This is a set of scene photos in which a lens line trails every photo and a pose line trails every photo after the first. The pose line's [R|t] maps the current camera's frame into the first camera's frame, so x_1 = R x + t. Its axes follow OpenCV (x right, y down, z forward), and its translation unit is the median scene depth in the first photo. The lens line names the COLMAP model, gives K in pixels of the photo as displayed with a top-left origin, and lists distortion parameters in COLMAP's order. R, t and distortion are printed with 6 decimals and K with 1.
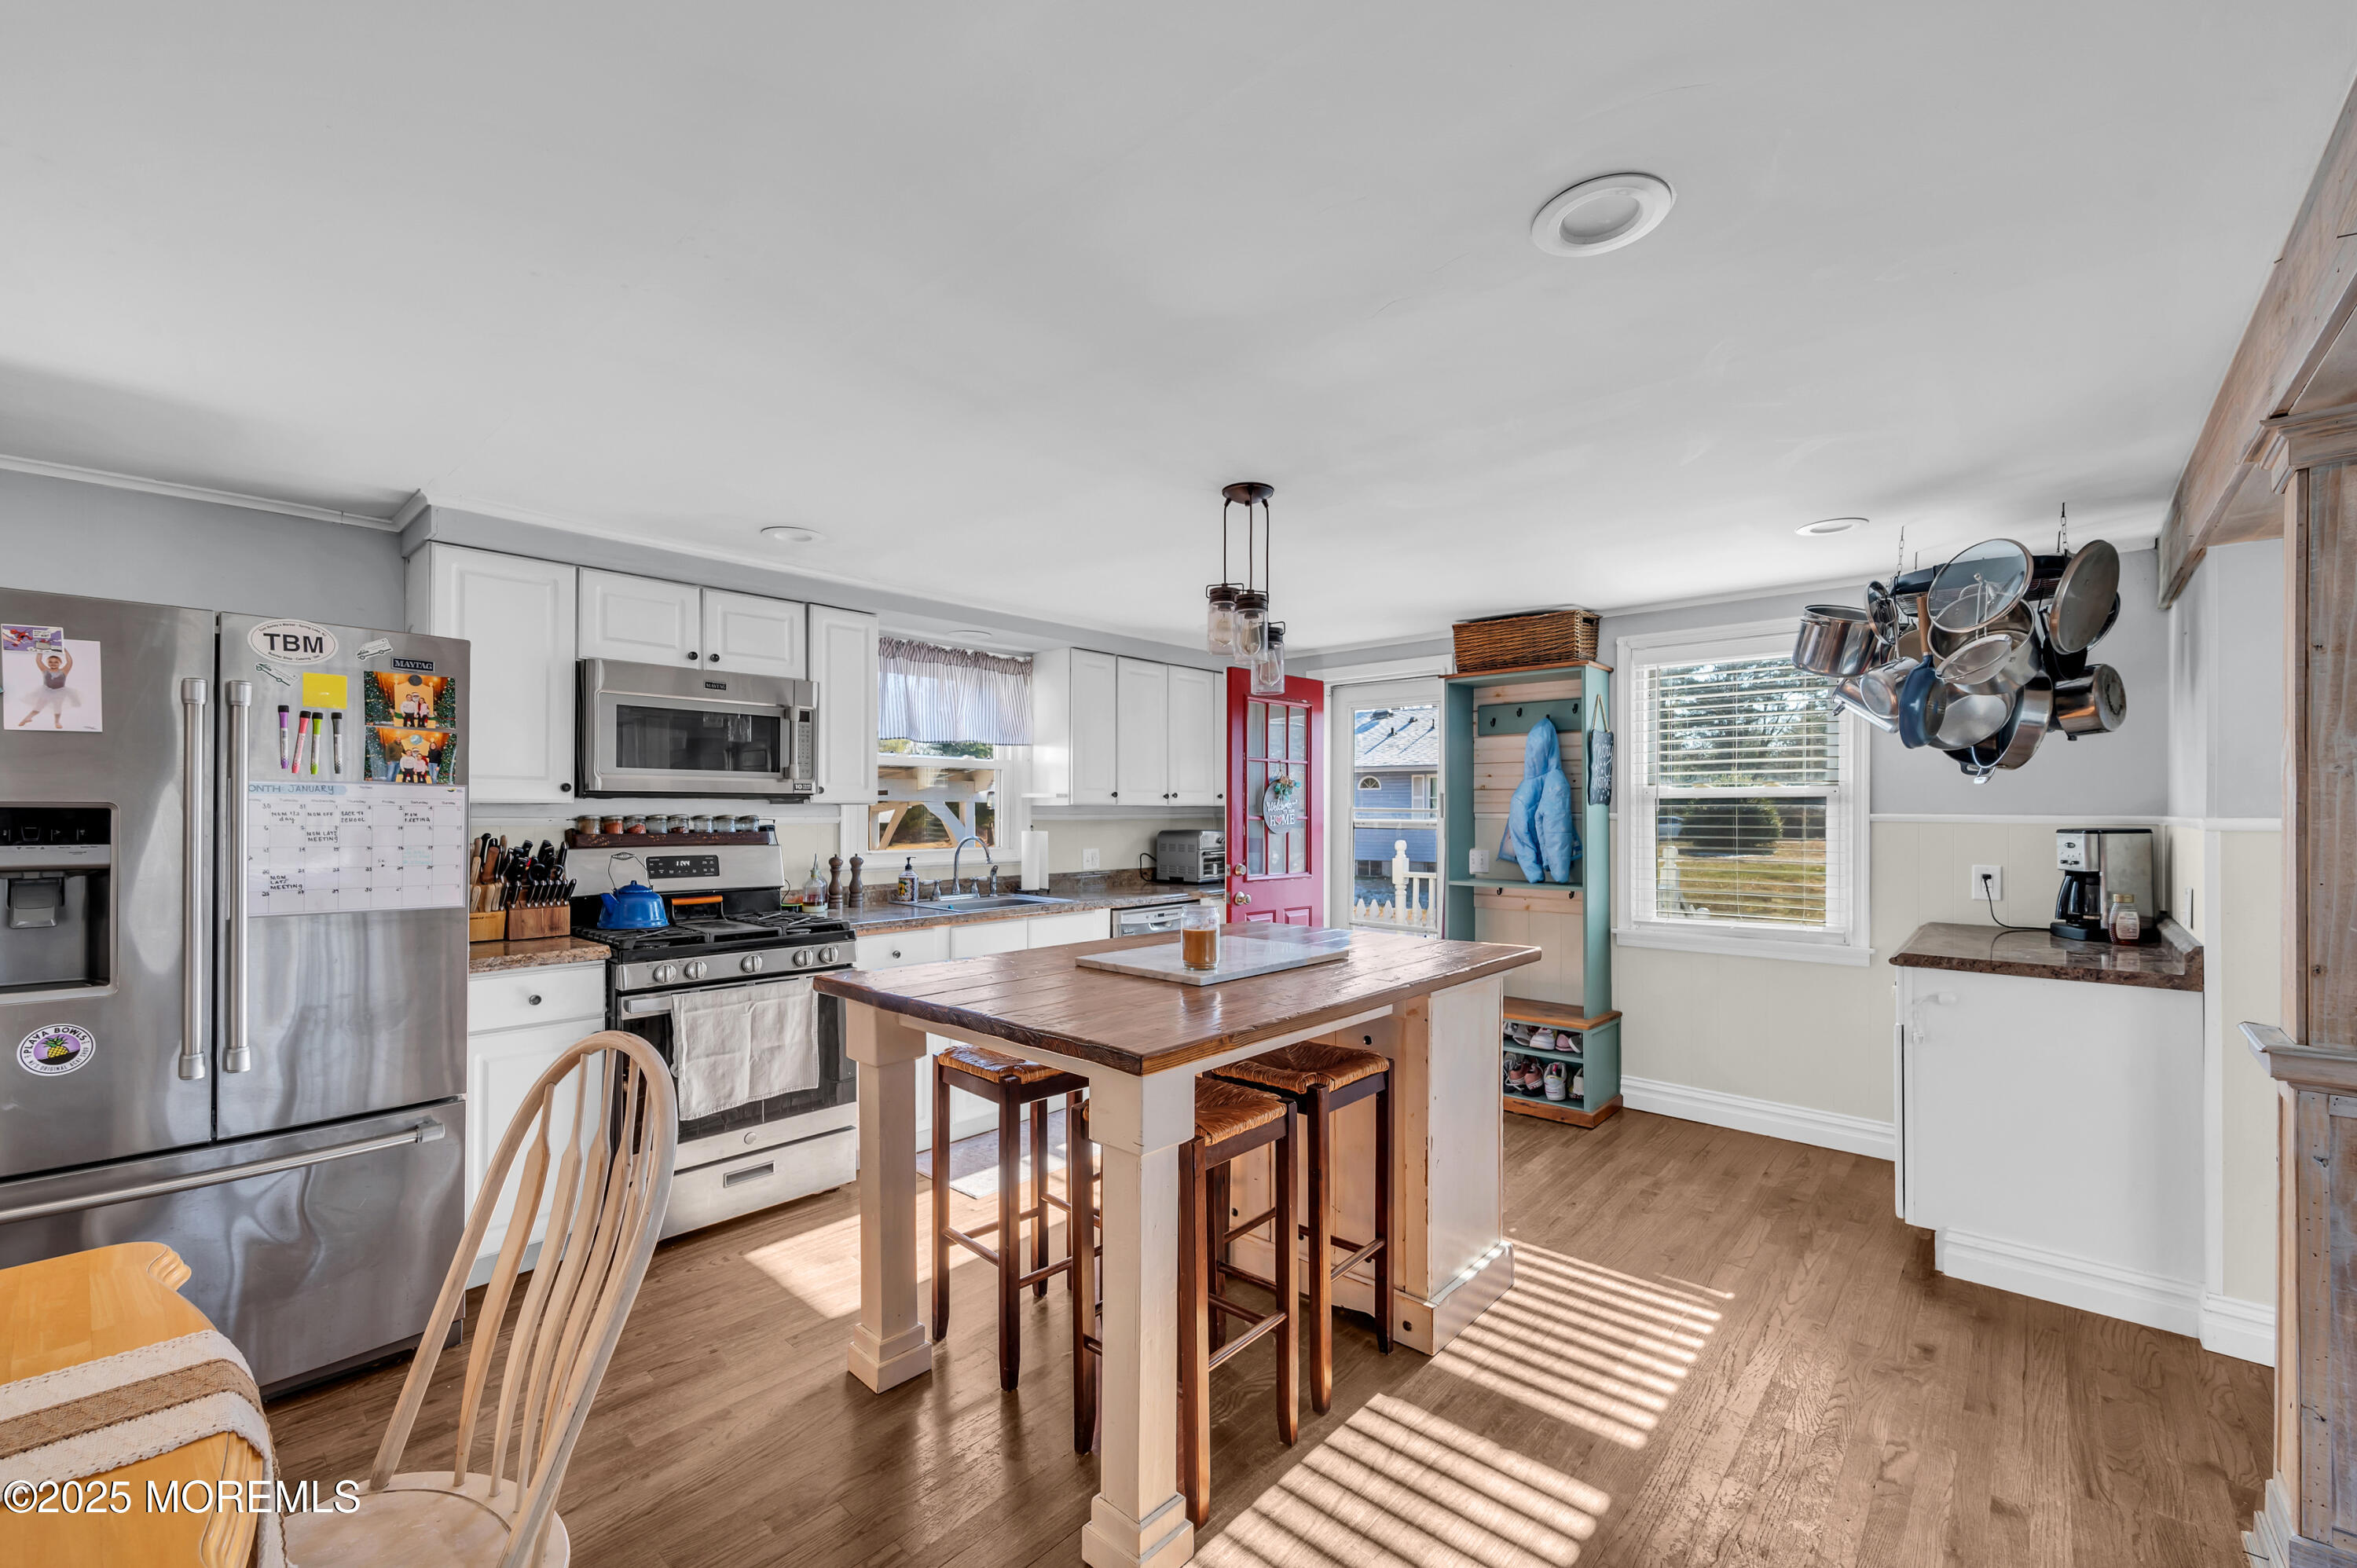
lens RADIAL K [[964.7, 0, 1146.3], [0, 964.7, 814.5], [0, 0, 1]] dist [0.001918, 0.000110]
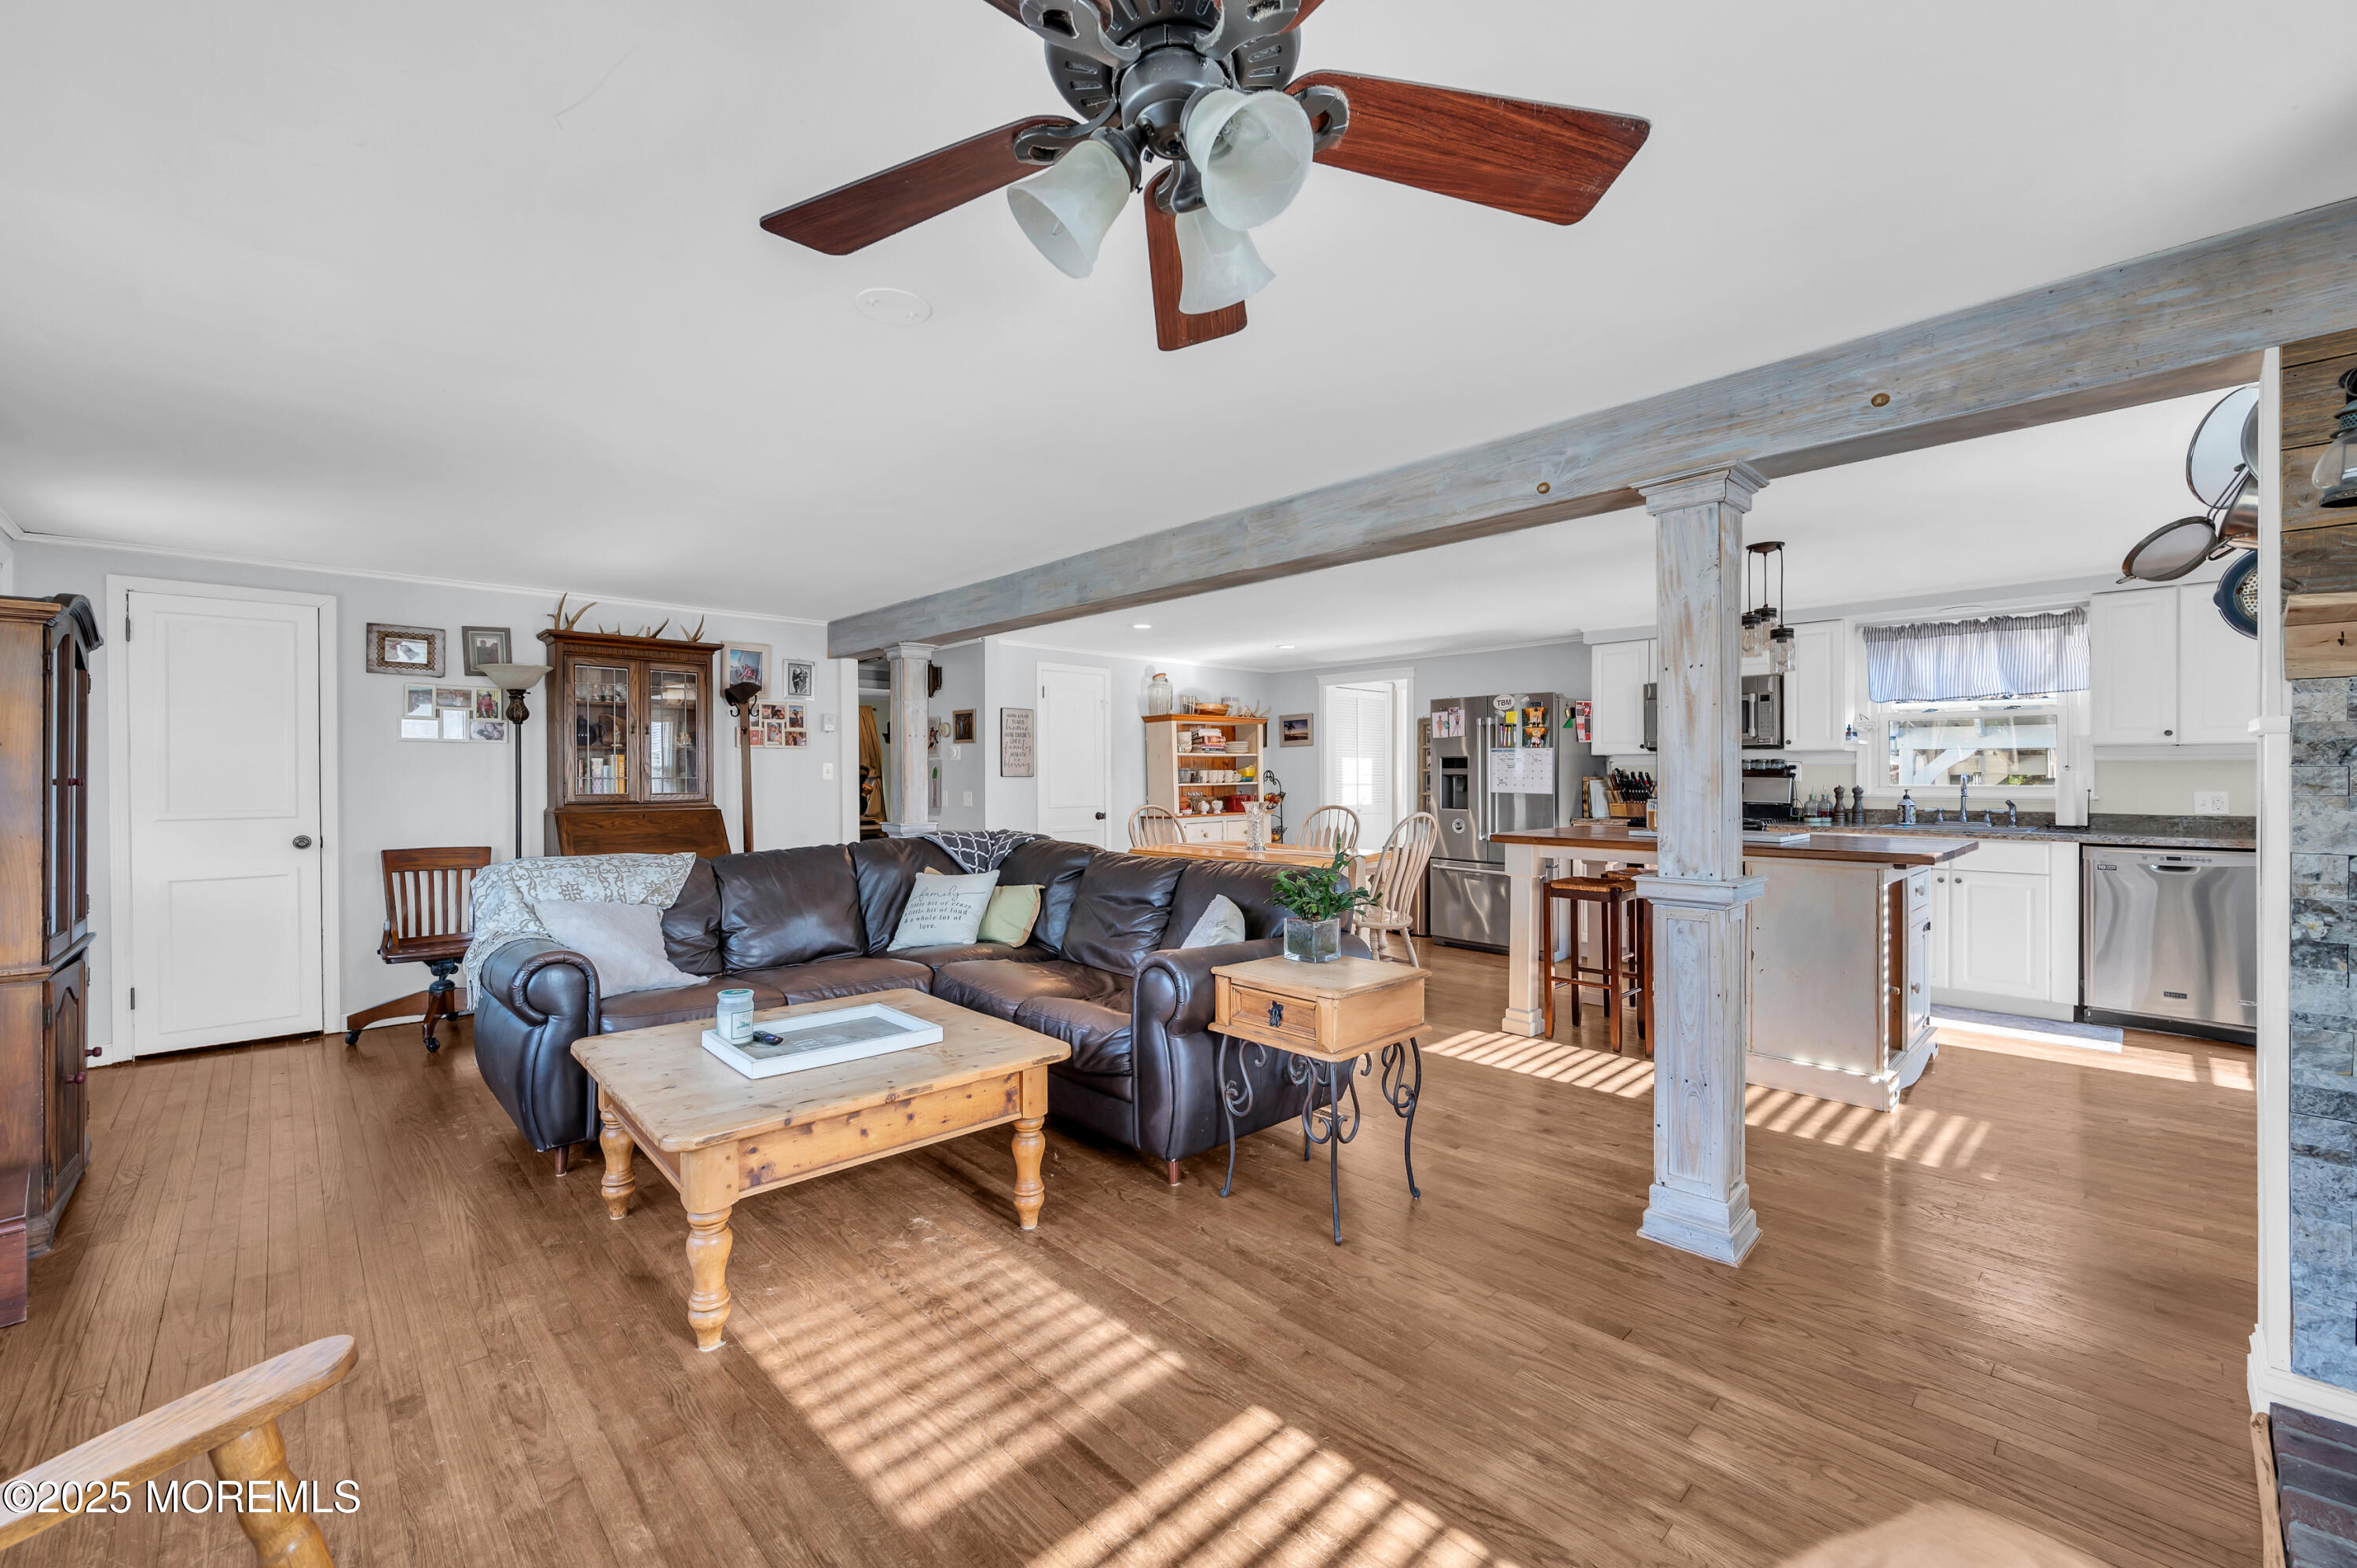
lens RADIAL K [[939.8, 0, 1154.7], [0, 939.8, 772.0], [0, 0, 1]] dist [-0.000887, -0.000017]
pose [[-0.093718, -0.003723, -0.995592, 1.327623], [-0.004269, 0.999985, -0.003337, 0.033704], [0.995590, 0.003937, -0.093732, 0.116343]]
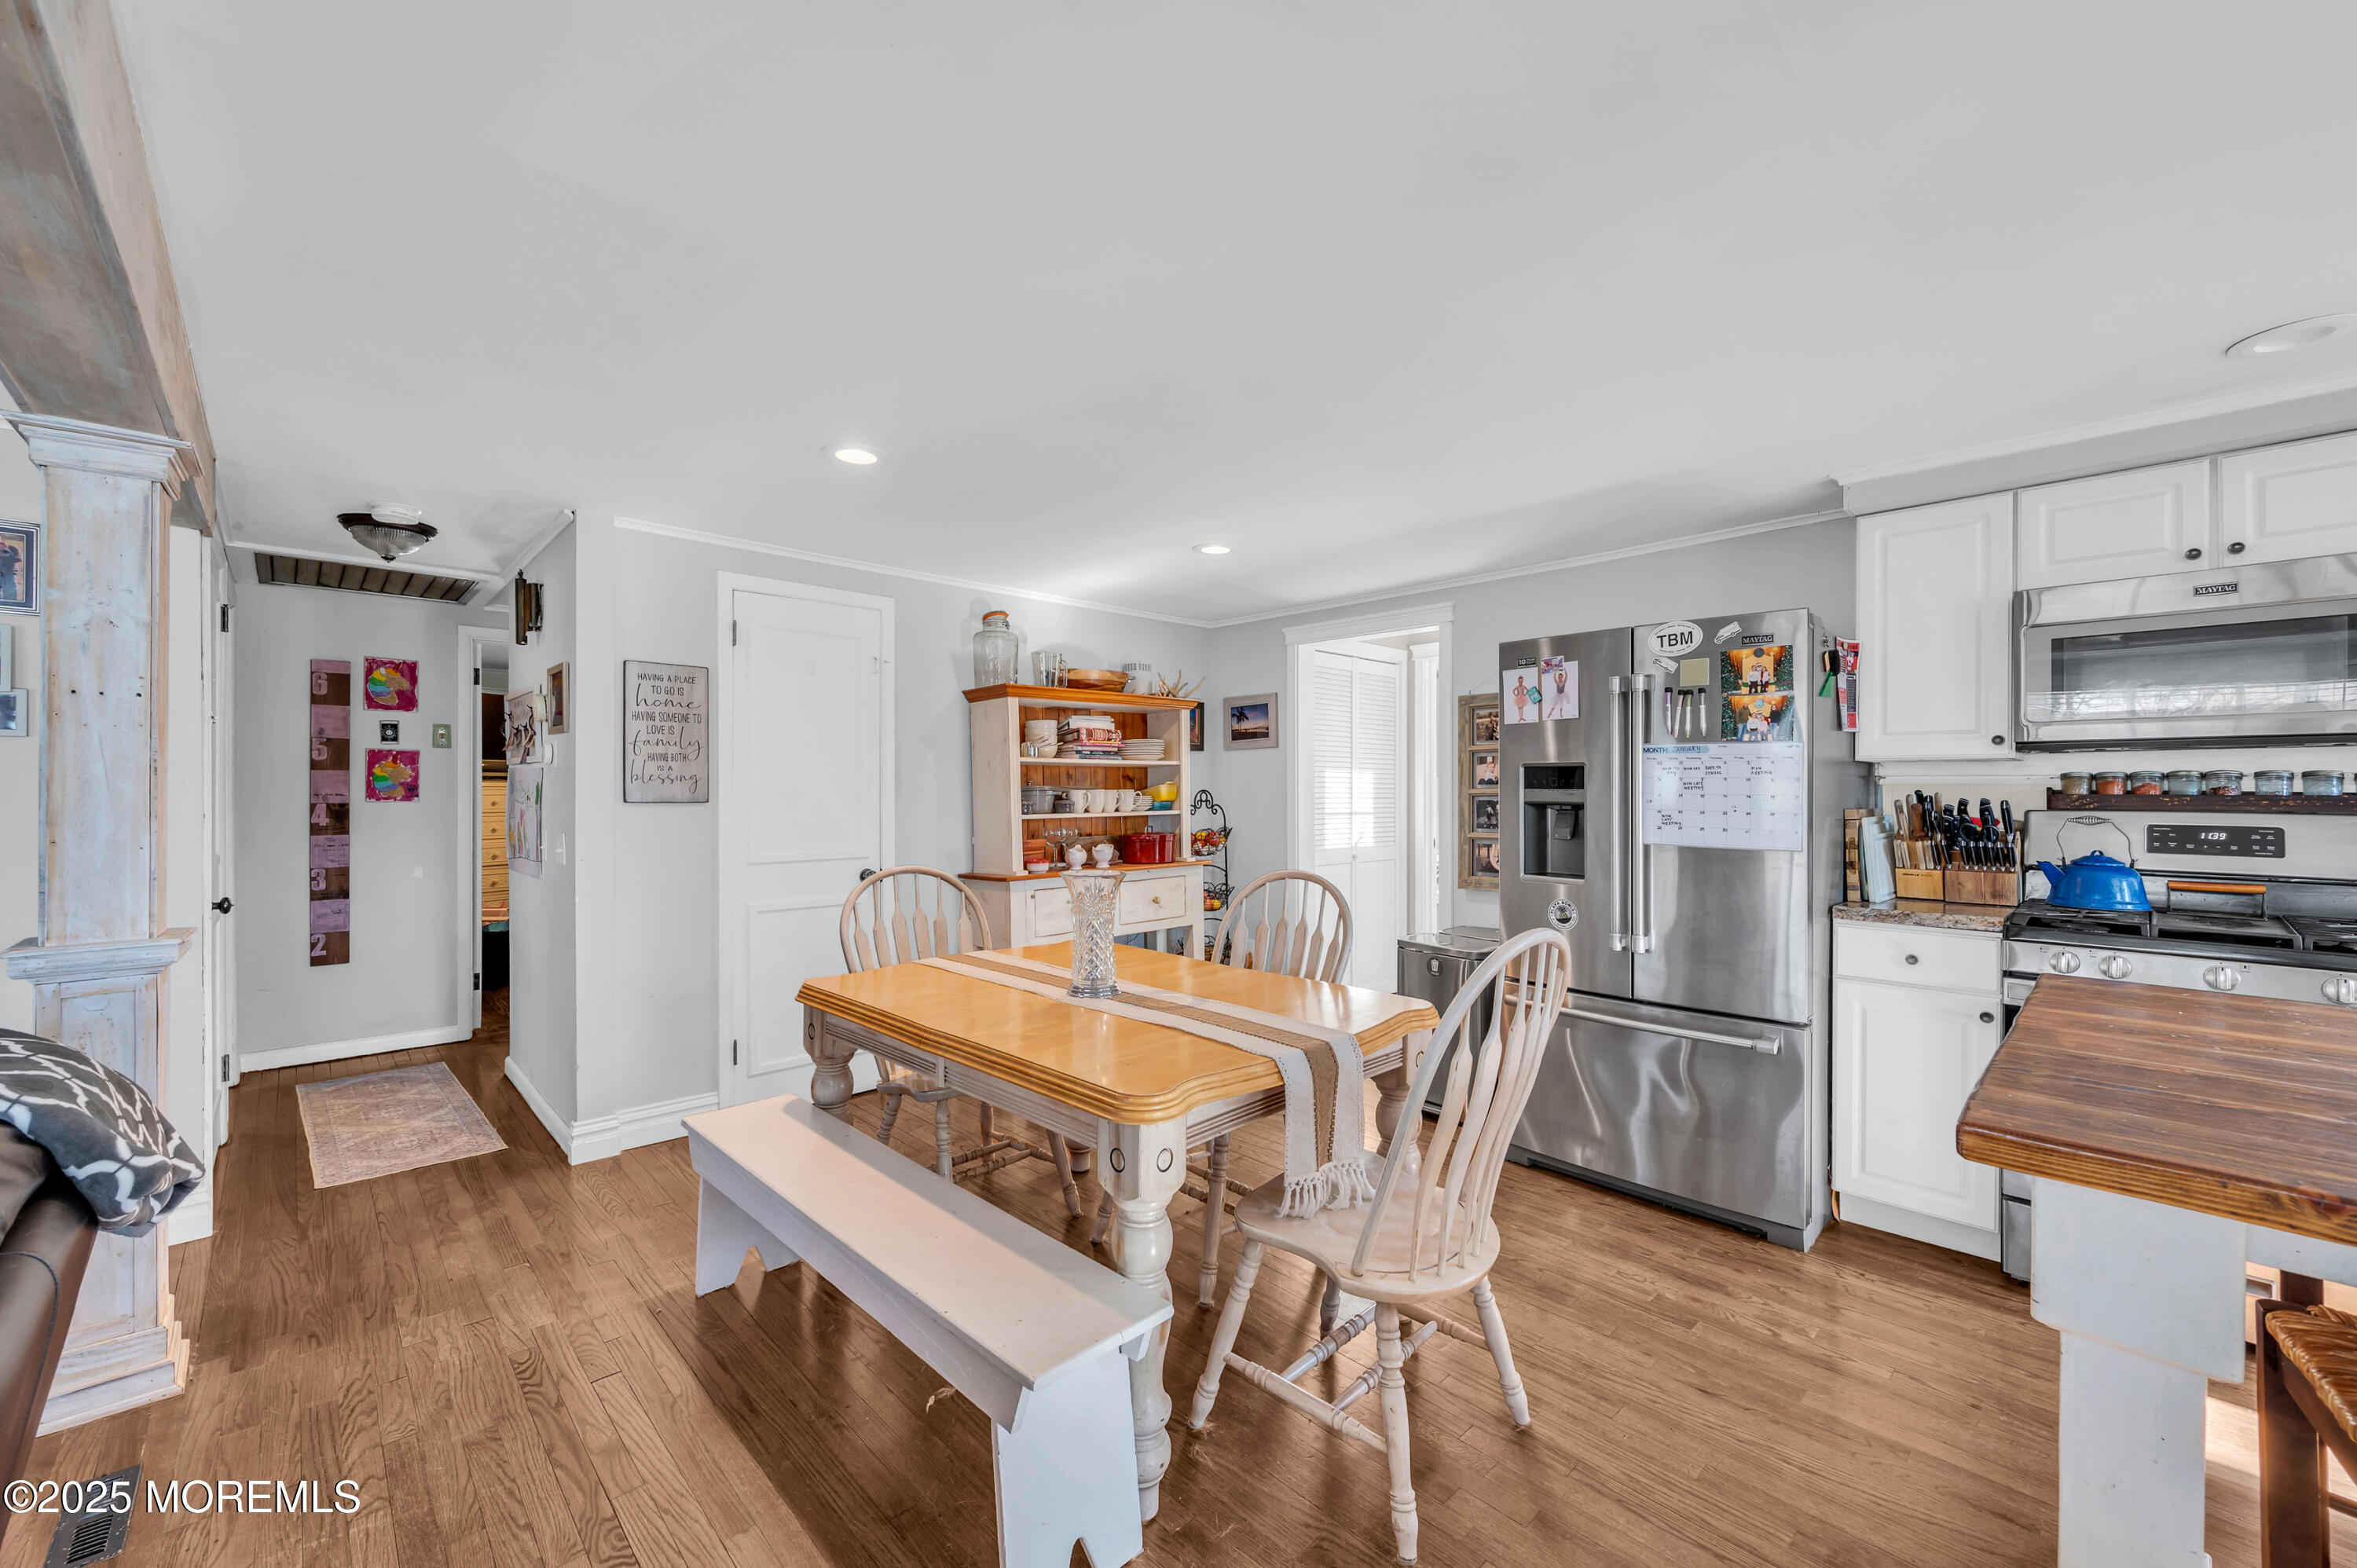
lens RADIAL K [[939.8, 0, 1208.8], [0, 939.8, 785.3], [0, 0, 1]] dist [-0.000887, -0.000017]
pose [[-0.044647, -0.006801, -0.998980, 0.267129], [-0.007626, 0.999950, -0.006467, 0.021987], [0.998974, 0.007330, -0.044697, 0.260685]]
